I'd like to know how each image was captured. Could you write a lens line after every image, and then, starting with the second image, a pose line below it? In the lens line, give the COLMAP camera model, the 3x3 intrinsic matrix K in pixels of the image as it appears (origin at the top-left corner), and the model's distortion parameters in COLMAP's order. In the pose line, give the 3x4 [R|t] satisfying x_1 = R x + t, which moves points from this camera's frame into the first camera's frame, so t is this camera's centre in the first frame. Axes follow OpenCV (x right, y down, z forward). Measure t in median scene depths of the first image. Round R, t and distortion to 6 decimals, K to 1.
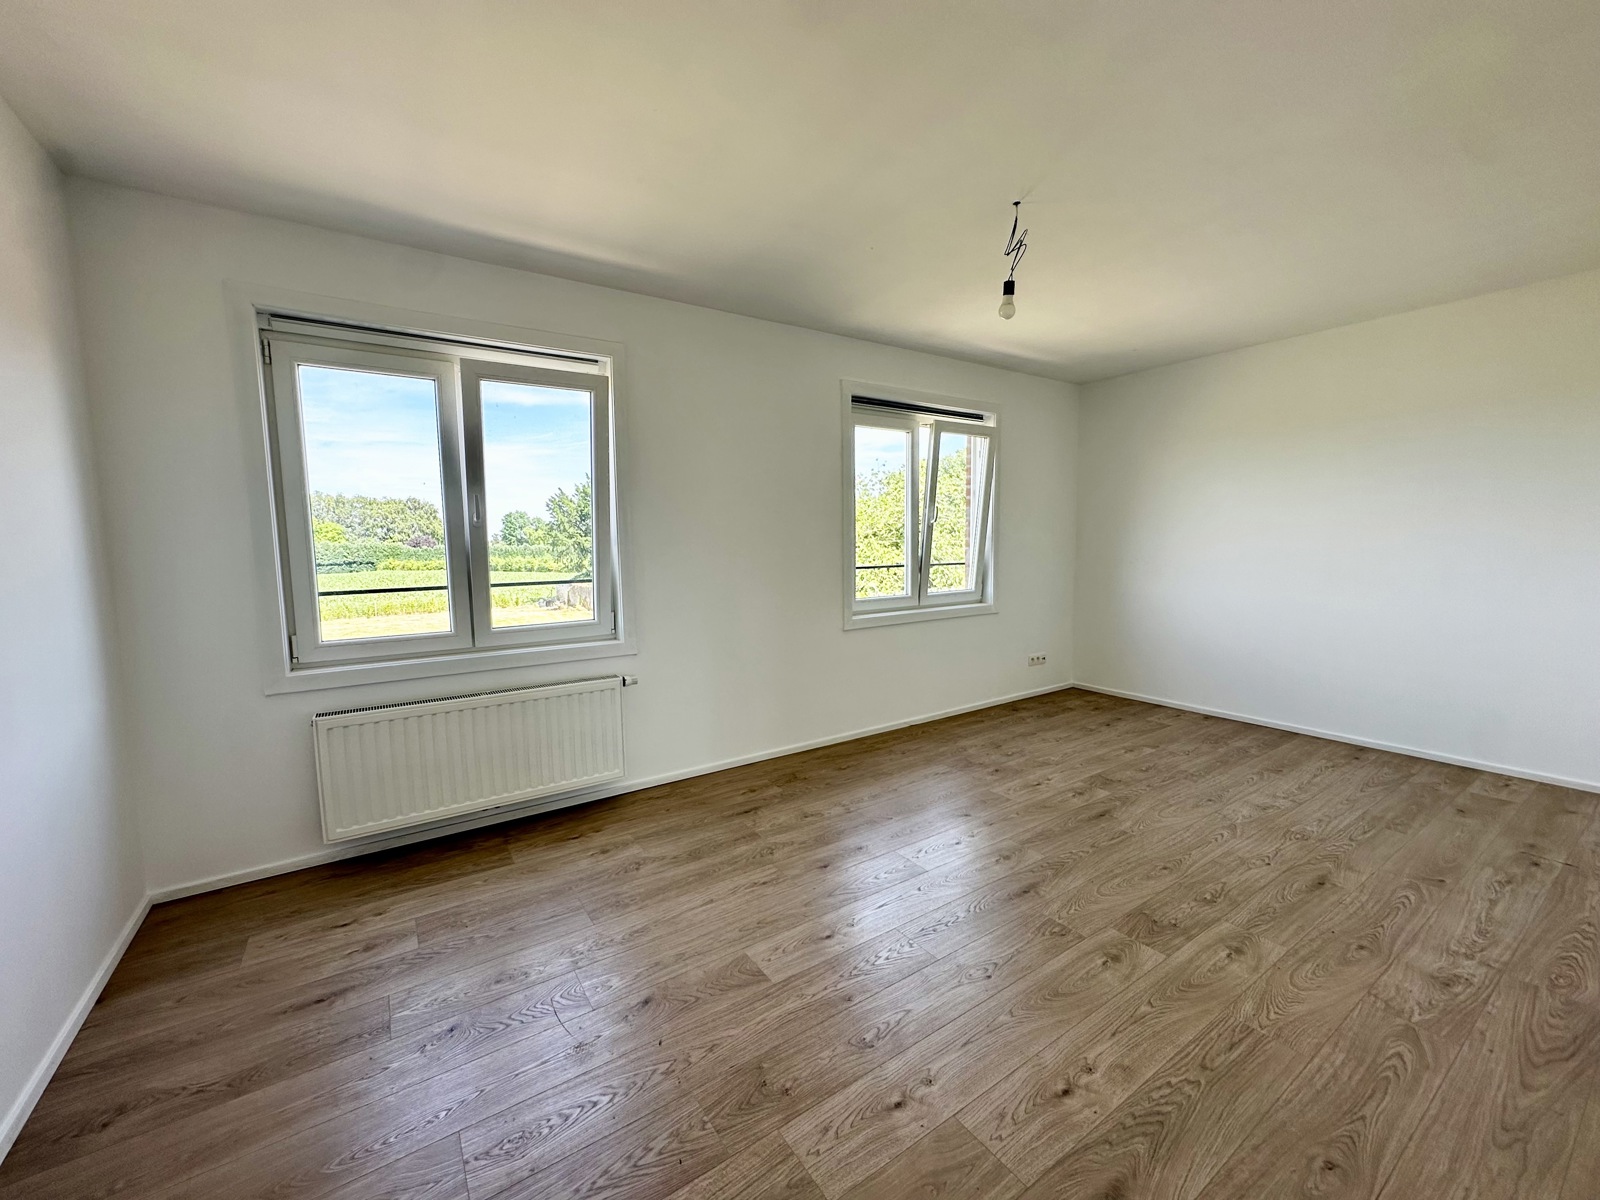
lens RADIAL K [[642.0, 0, 798.9], [0, 642.0, 596.7], [0, 0, 1]] dist [0.001423, 0.000835]
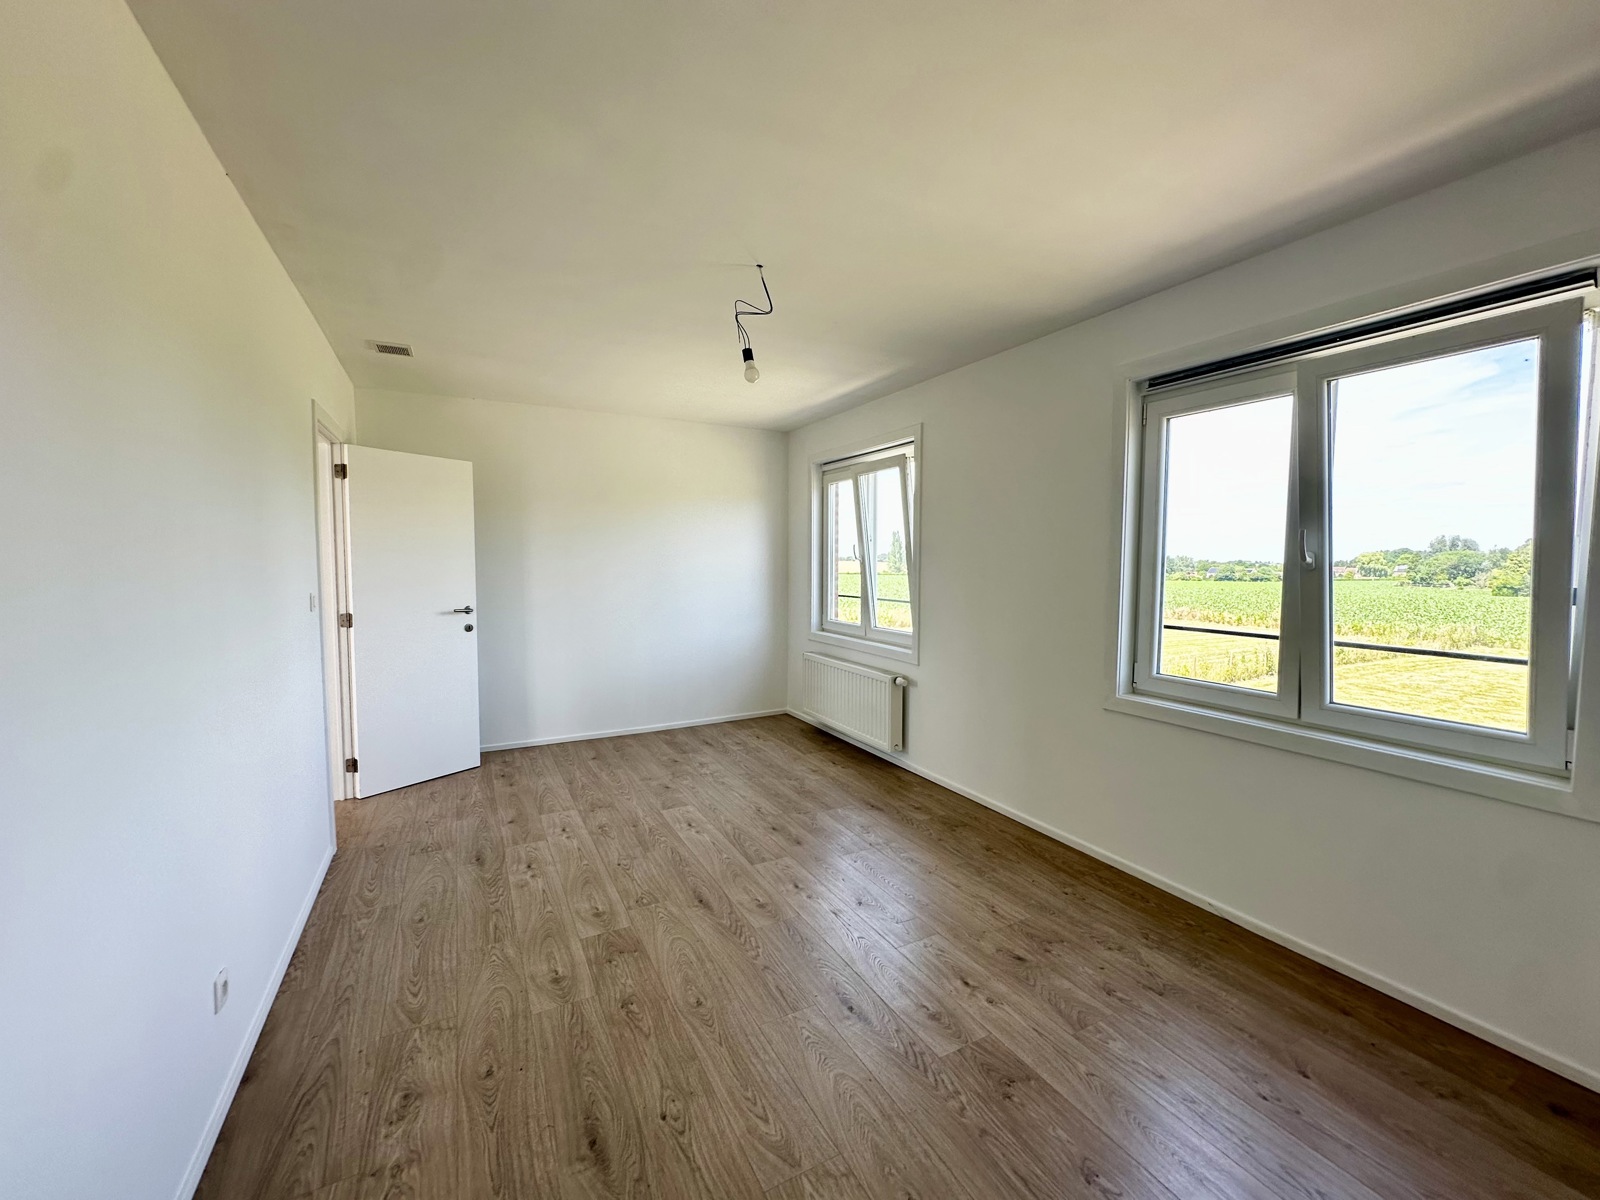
lens RADIAL K [[642.0, 0, 795.4], [0, 642.0, 584.9], [0, 0, 1]] dist [0.001423, 0.000835]
pose [[-0.107951, 0.051350, -0.992829, 1.085586], [-0.089450, 0.994113, 0.061143, -0.129337], [0.990124, 0.095409, -0.102723, 0.940882]]
